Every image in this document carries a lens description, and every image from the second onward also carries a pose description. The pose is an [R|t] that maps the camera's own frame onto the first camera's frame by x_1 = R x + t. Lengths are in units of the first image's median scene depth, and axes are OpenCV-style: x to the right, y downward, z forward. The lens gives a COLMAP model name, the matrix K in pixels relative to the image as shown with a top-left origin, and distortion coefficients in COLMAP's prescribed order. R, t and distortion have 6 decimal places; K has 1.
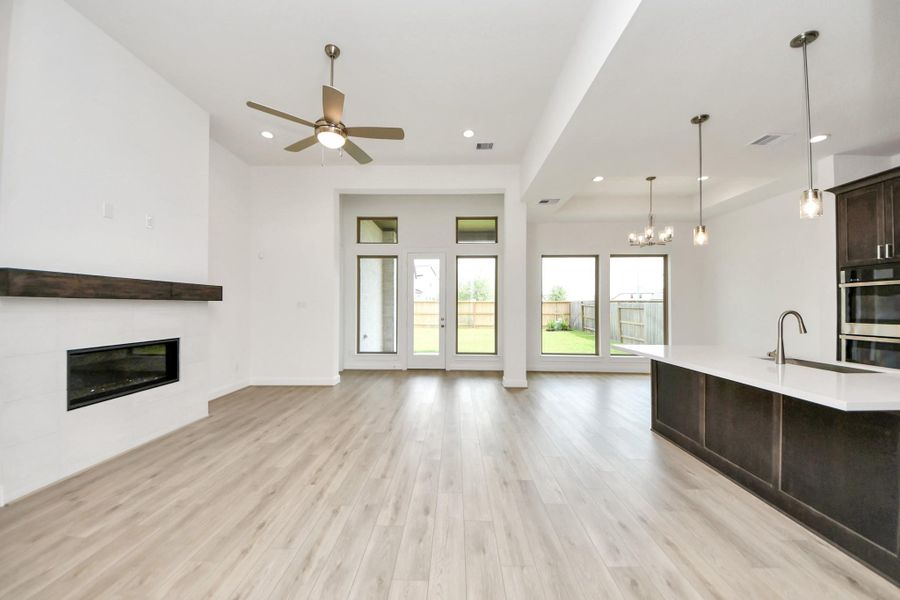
lens RADIAL K [[320.6, 0, 451.4], [0, 320.6, 305.7], [0, 0, 1]] dist [0.043211, -0.025789]
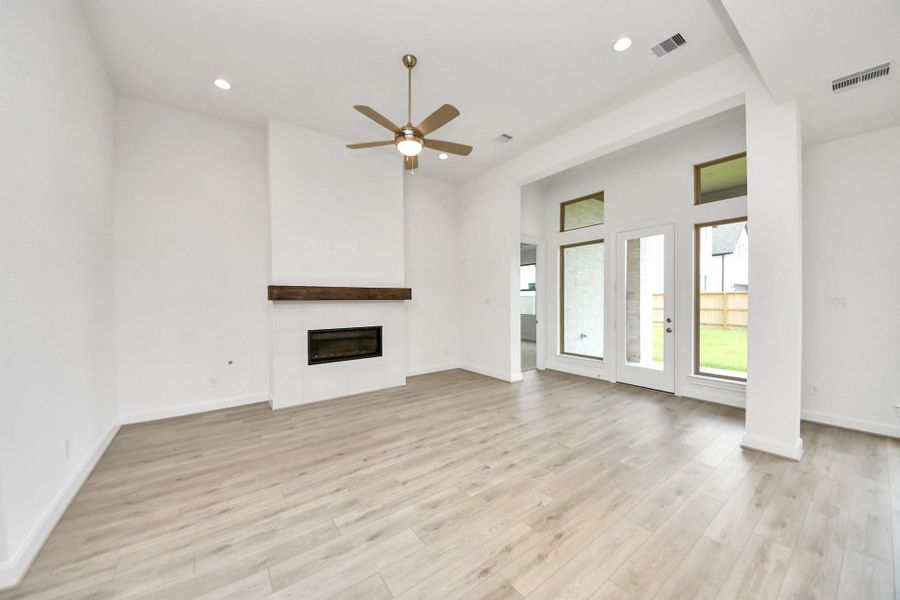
lens RADIAL K [[320.6, 0, 451.4], [0, 320.6, 305.7], [0, 0, 1]] dist [0.043211, -0.025789]
pose [[0.617282, 0.009474, -0.786685, 0.554042], [0.008419, 0.999791, 0.018646, -0.016359], [0.786697, -0.018133, 0.617073, 0.455012]]
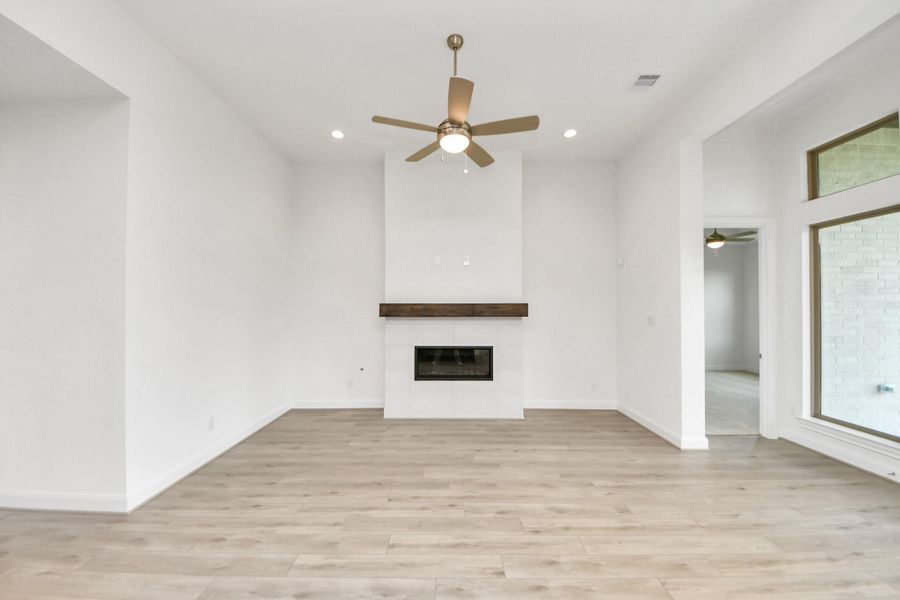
lens RADIAL K [[339.1, 0, 449.6], [0, 339.1, 306.7], [0, 0, 1]] dist [0.047300, -0.031966]
pose [[0.013842, -0.004384, -0.999895, 0.573569], [0.001760, 0.999989, -0.004360, -0.058716], [0.999903, -0.001700, 0.013850, 0.988206]]
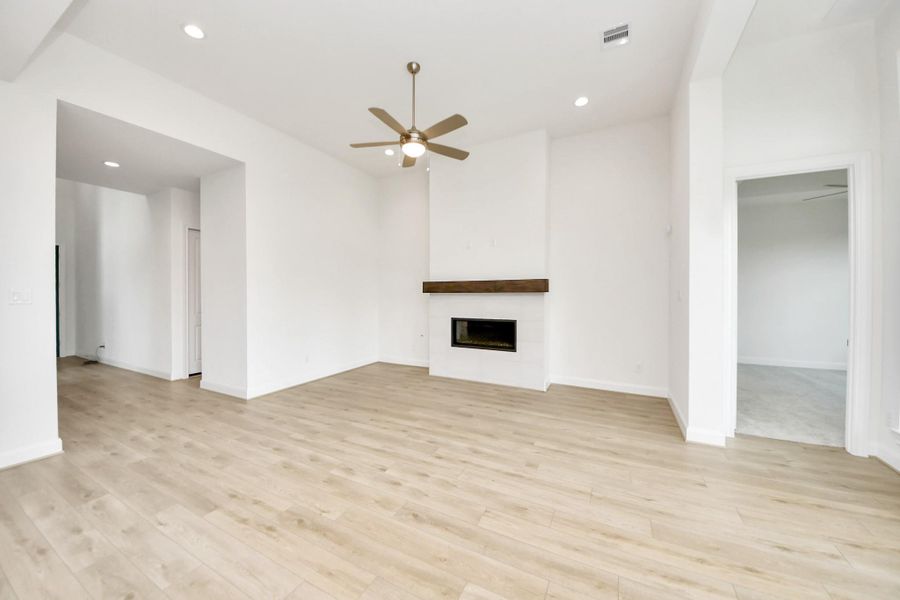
lens RADIAL K [[327.7, 0, 450.0], [0, 327.7, 300.0], [0, 0, 1]] dist [0.046294, -0.027796]
pose [[-0.454012, 0.017881, -0.890816, 0.605613], [0.003412, 0.999826, 0.018330, -0.013201], [0.890989, 0.005283, -0.453994, 1.661827]]
